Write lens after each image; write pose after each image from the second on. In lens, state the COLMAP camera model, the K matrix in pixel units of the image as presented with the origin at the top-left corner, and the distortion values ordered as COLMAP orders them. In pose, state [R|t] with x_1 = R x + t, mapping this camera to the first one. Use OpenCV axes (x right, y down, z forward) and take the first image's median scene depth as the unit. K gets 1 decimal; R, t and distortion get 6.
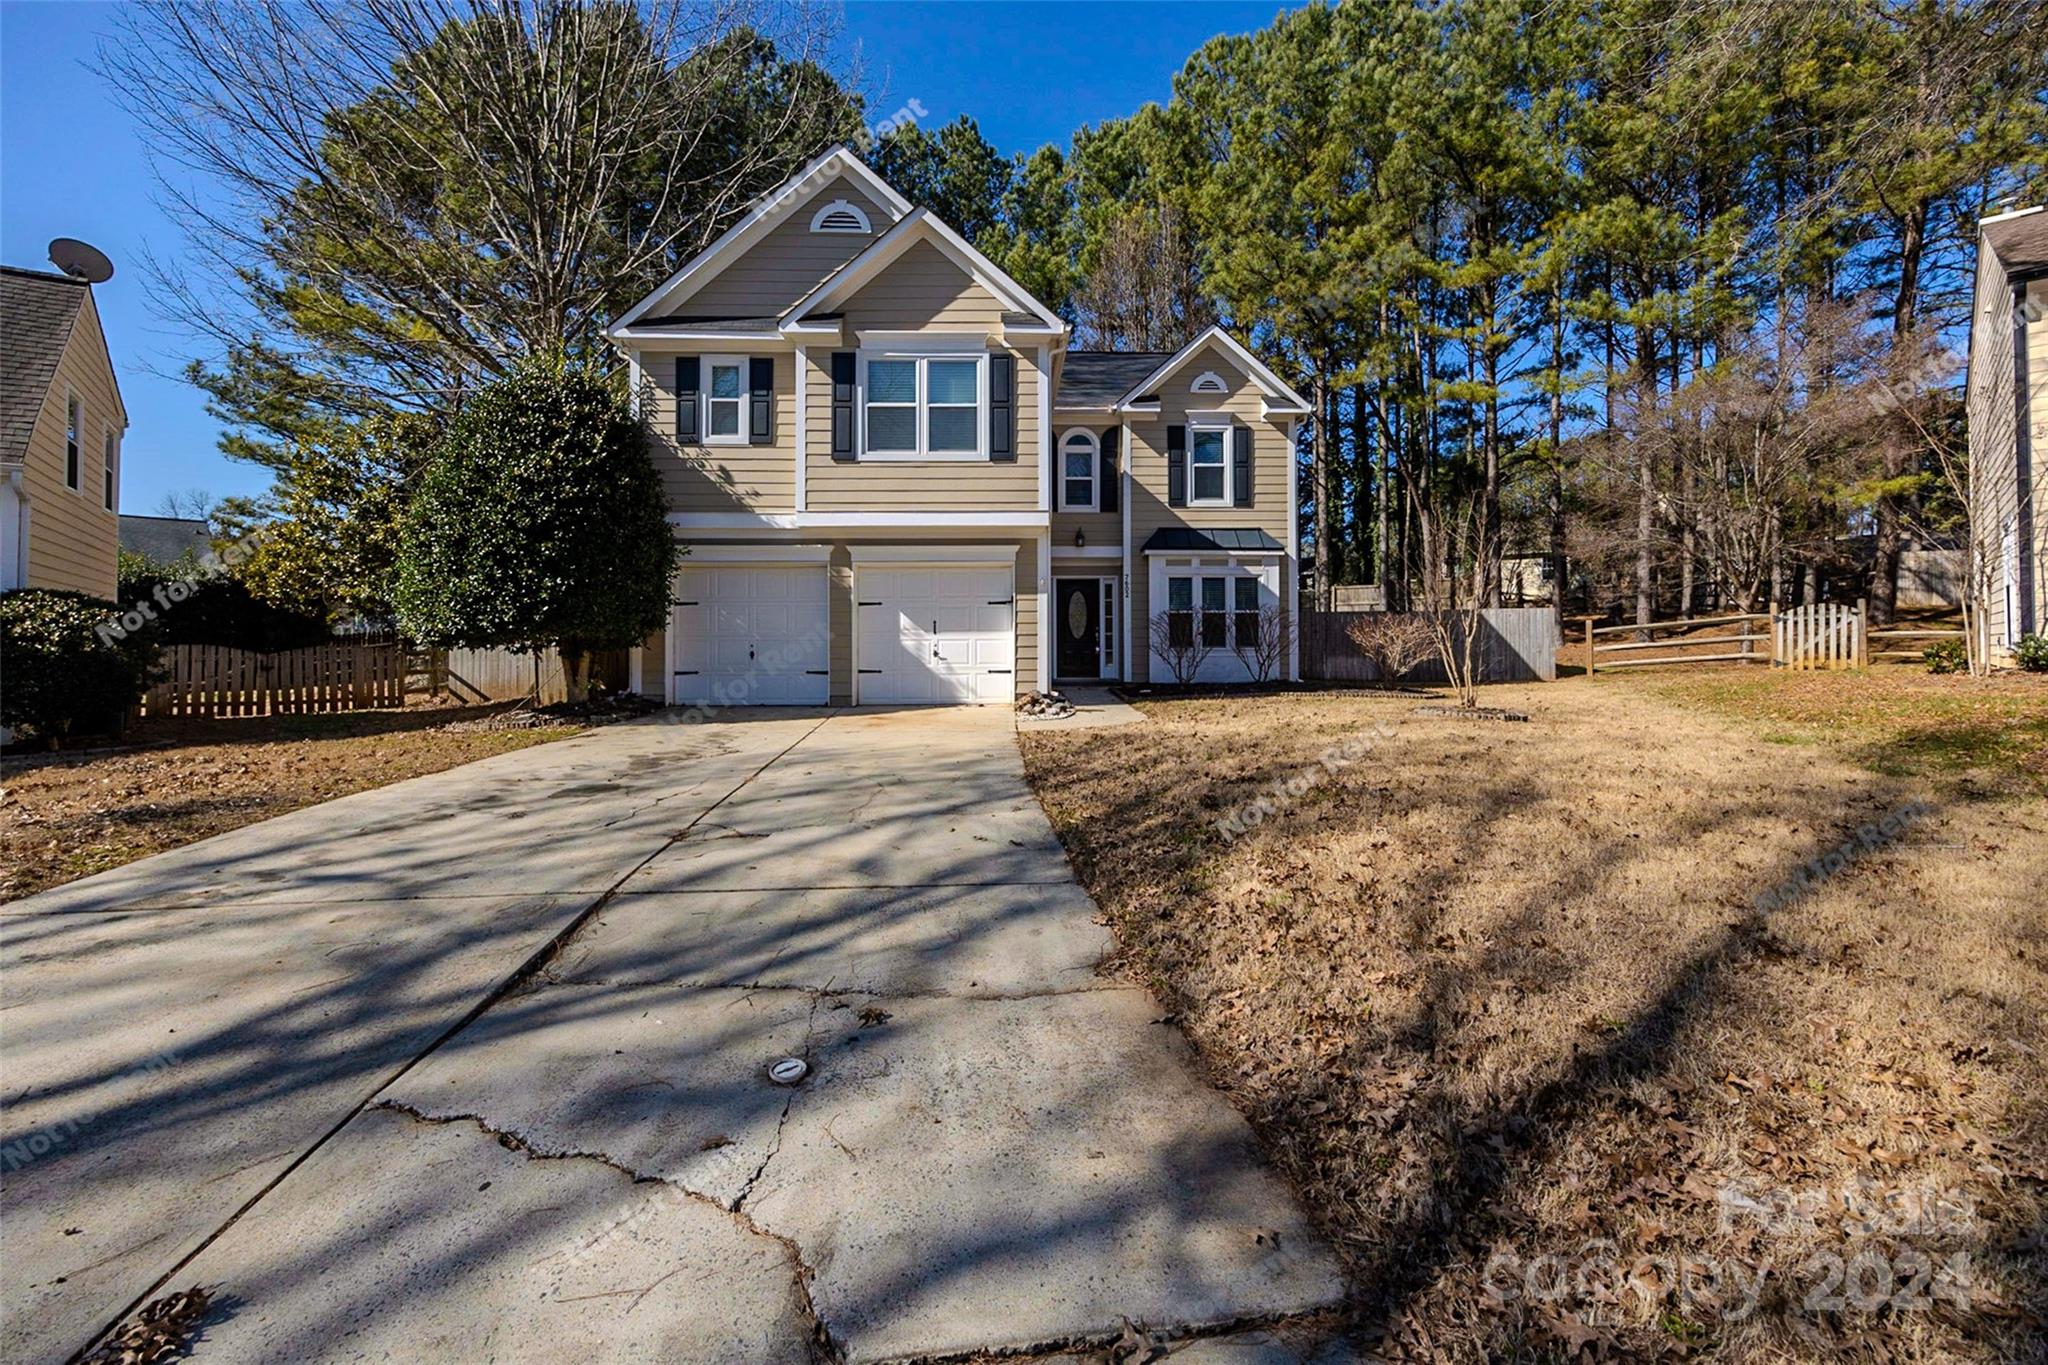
lens RADIAL K [[825.9, 0, 1014.2], [0, 825.9, 657.6], [0, 0, 1]] dist [-0.001862, 0.000202]
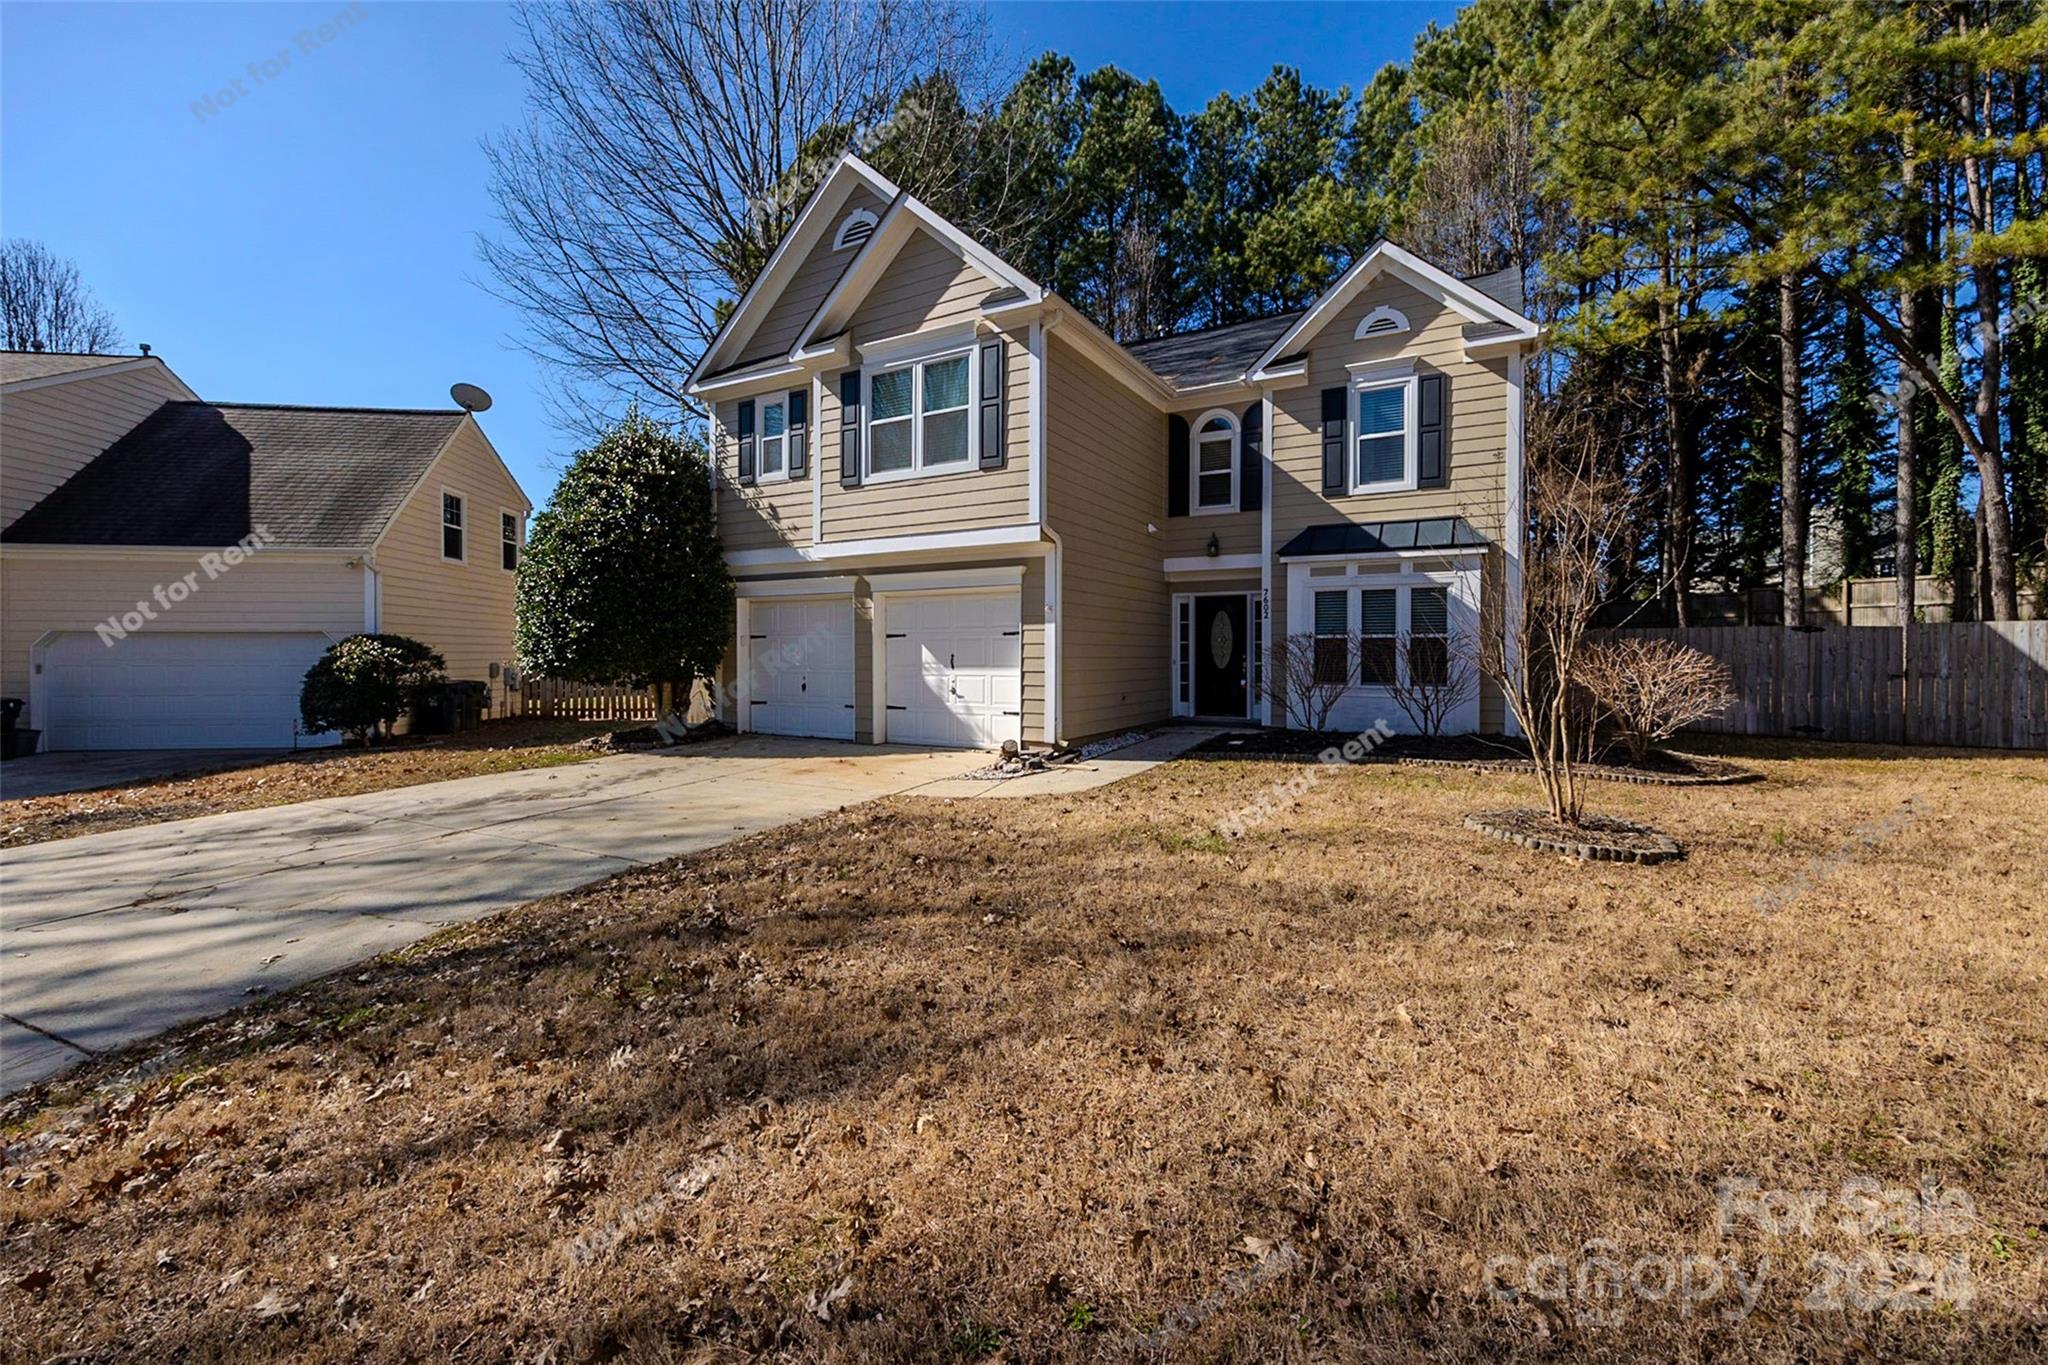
lens RADIAL K [[808.9, 0, 1024.0], [0, 808.9, 682.5], [0, 0, 1]] dist [-0.001971, -0.000060]
pose [[0.864783, 0.021708, -0.501676, 0.425893], [-0.010333, 0.999623, 0.025444, -0.038234], [0.502040, -0.016820, 0.864681, 0.285549]]
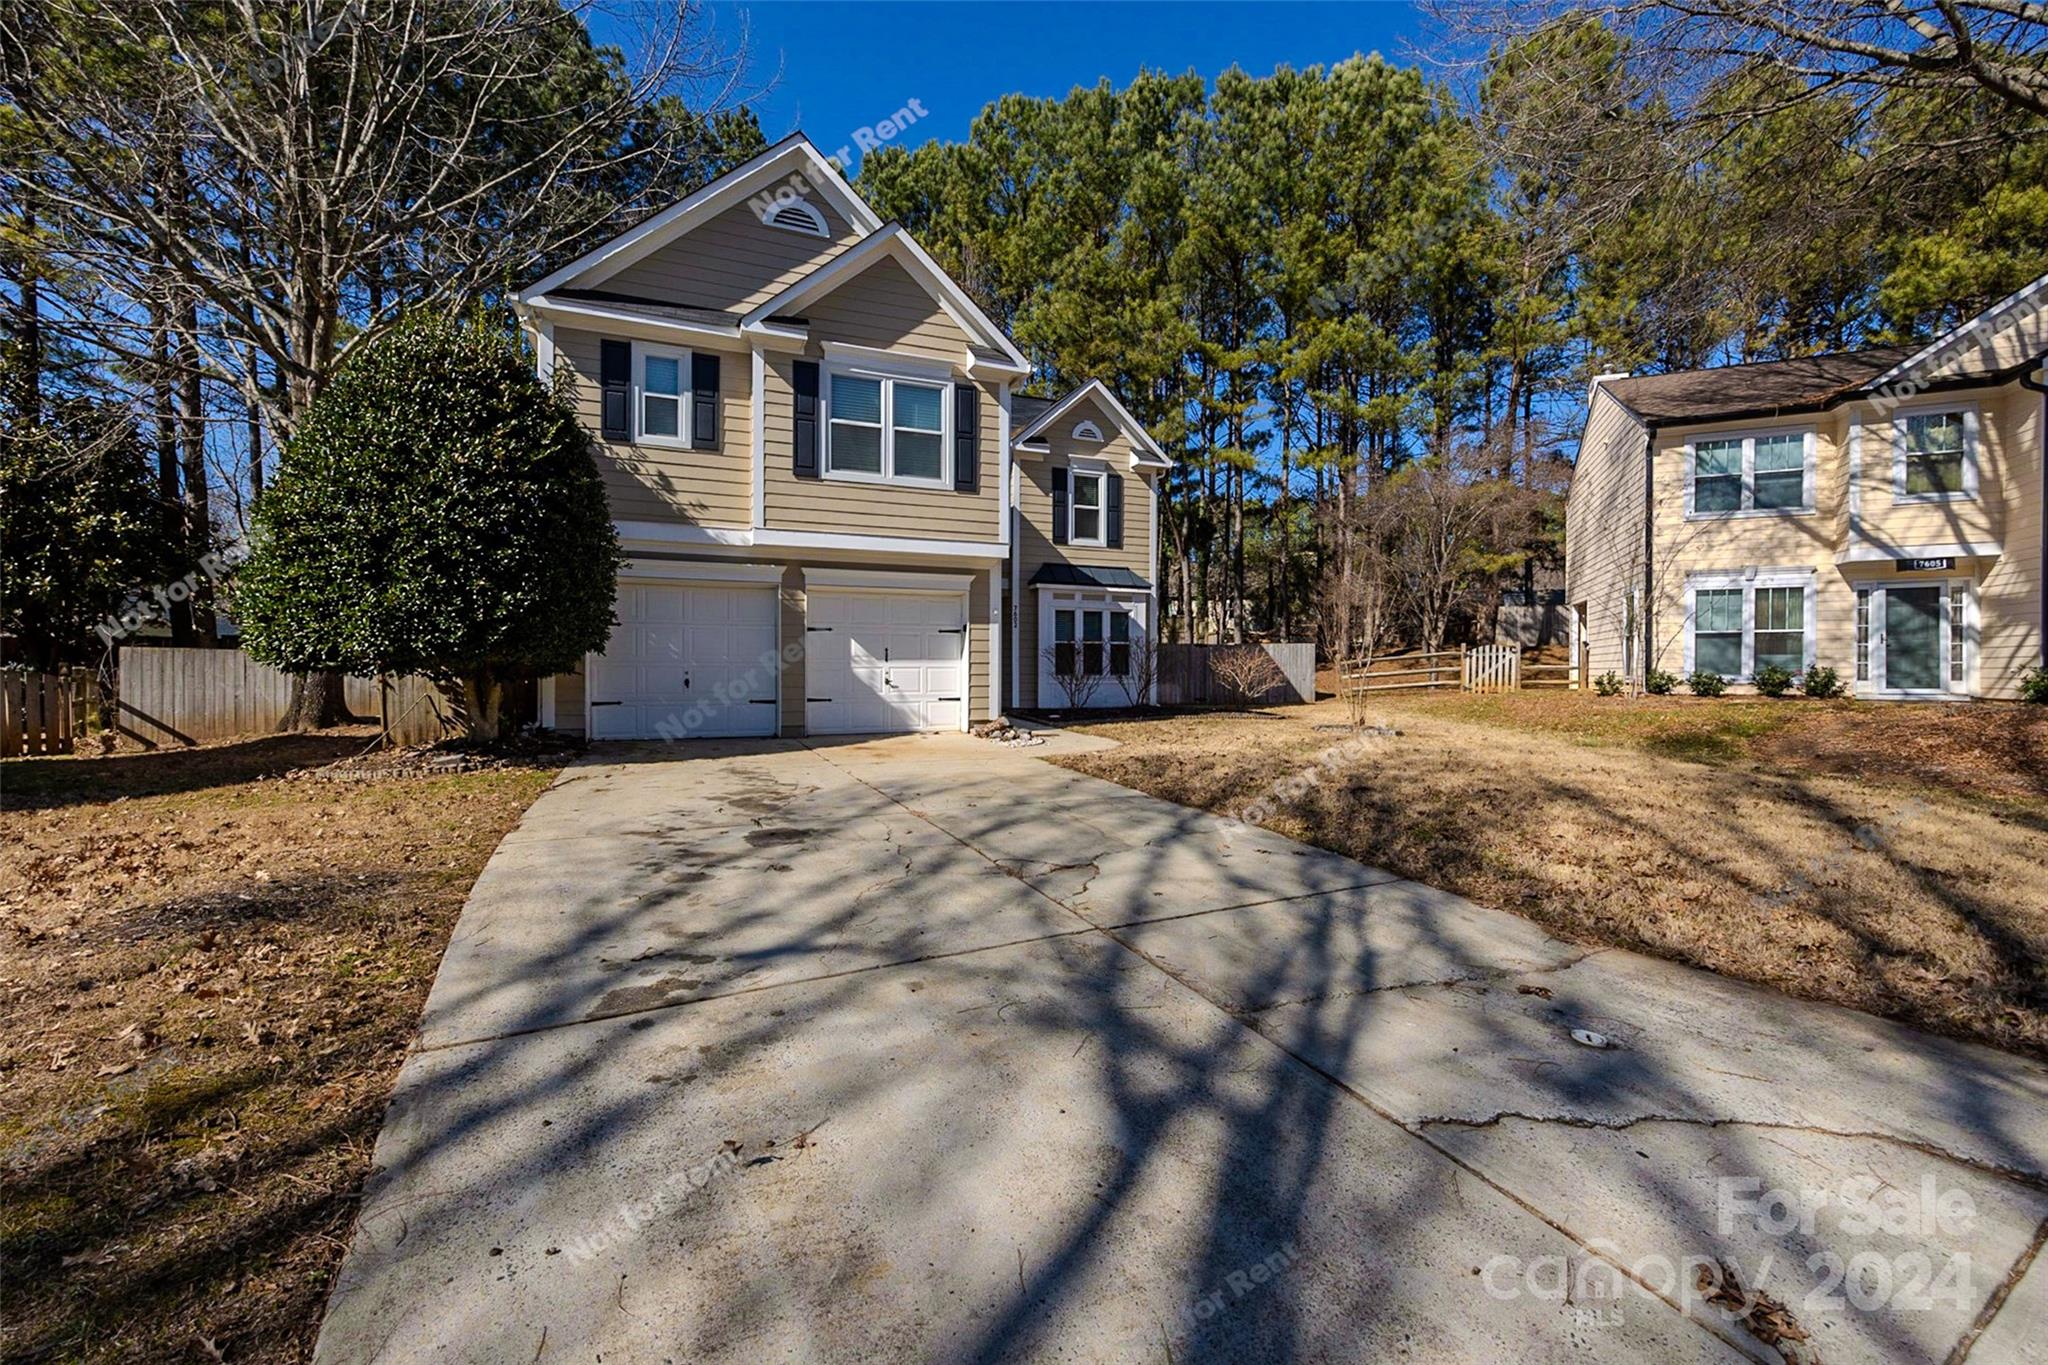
lens RADIAL K [[809.9, 0, 1011.1], [0, 809.9, 700.5], [0, 0, 1]] dist [-0.000734, 0.000045]
pose [[0.934972, -0.007930, 0.354632, -0.309573], [-0.000116, 0.999743, 0.022661, -0.004105], [-0.354720, -0.021229, 0.934731, 0.044662]]
